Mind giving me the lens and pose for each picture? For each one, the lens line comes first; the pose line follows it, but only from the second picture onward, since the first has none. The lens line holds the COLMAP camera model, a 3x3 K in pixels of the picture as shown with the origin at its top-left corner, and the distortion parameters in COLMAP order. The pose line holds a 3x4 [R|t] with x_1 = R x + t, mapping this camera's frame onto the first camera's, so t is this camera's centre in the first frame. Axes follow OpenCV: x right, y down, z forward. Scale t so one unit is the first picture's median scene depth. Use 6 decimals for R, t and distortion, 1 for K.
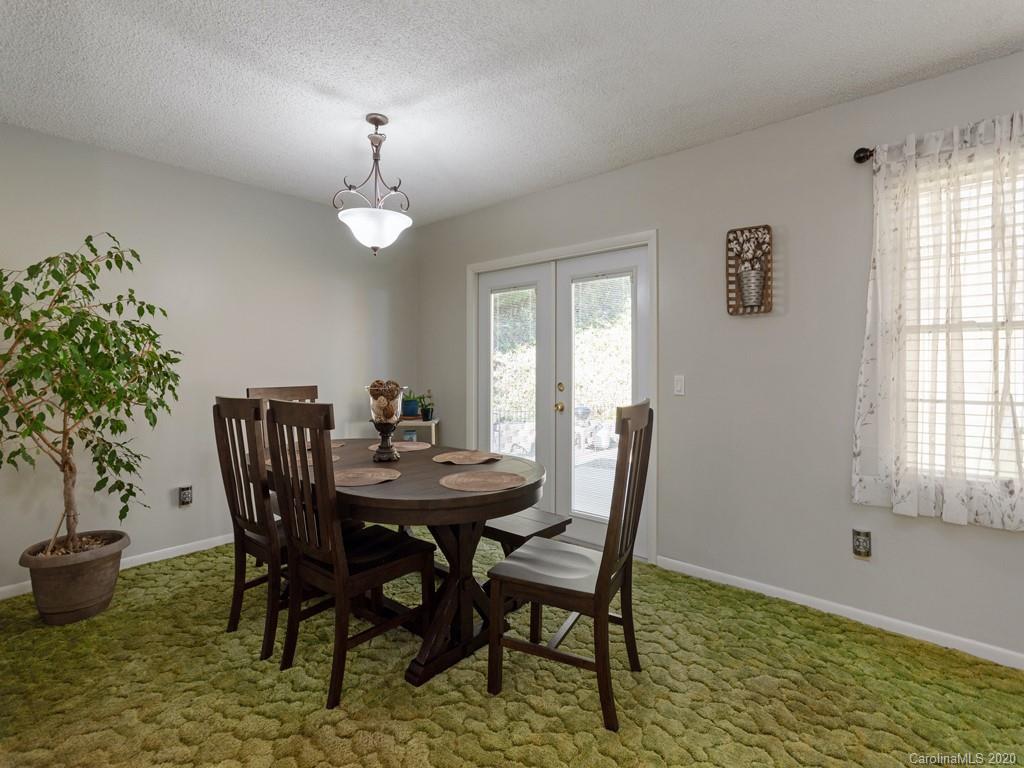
lens RADIAL K [[494.4, 0, 509.8], [0, 494.4, 364.0], [0, 0, 1]] dist [-0.000312, 0.000246]
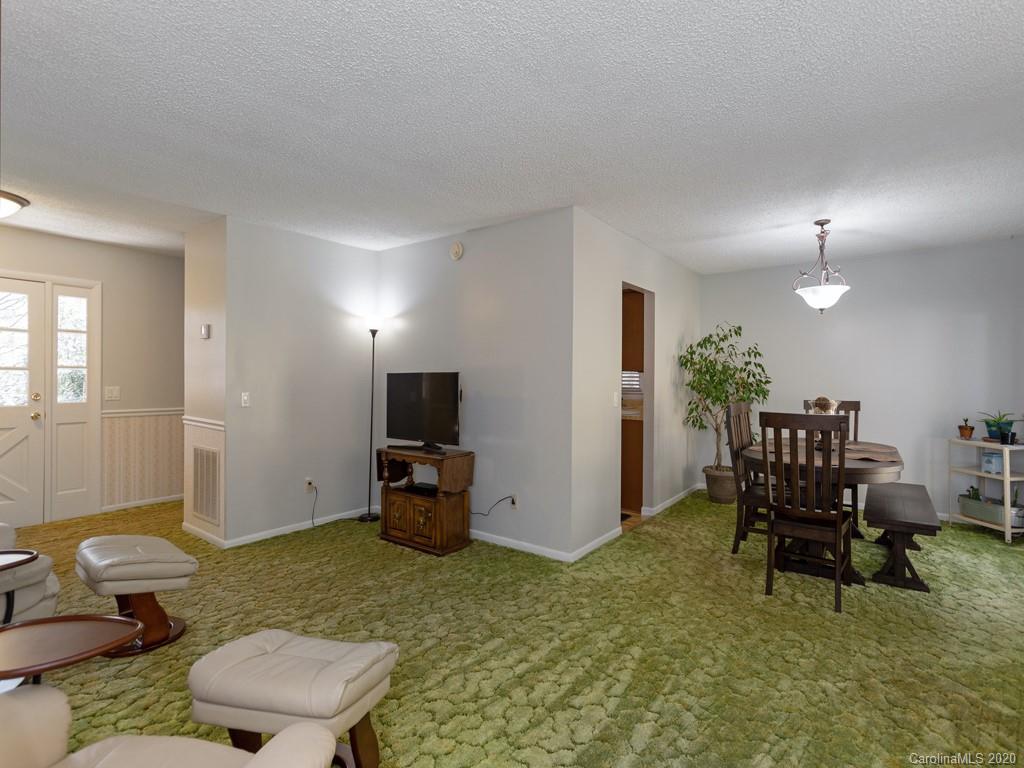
lens RADIAL K [[503.1, 0, 512.0], [0, 503.1, 384.0], [0, 0, 1]] dist [-0.000810, -0.000029]
pose [[0.052364, 0.000034, -0.998628, 1.200231], [0.006997, 0.999975, 0.000401, -0.013315], [0.998604, -0.007009, 0.052363, -0.017350]]
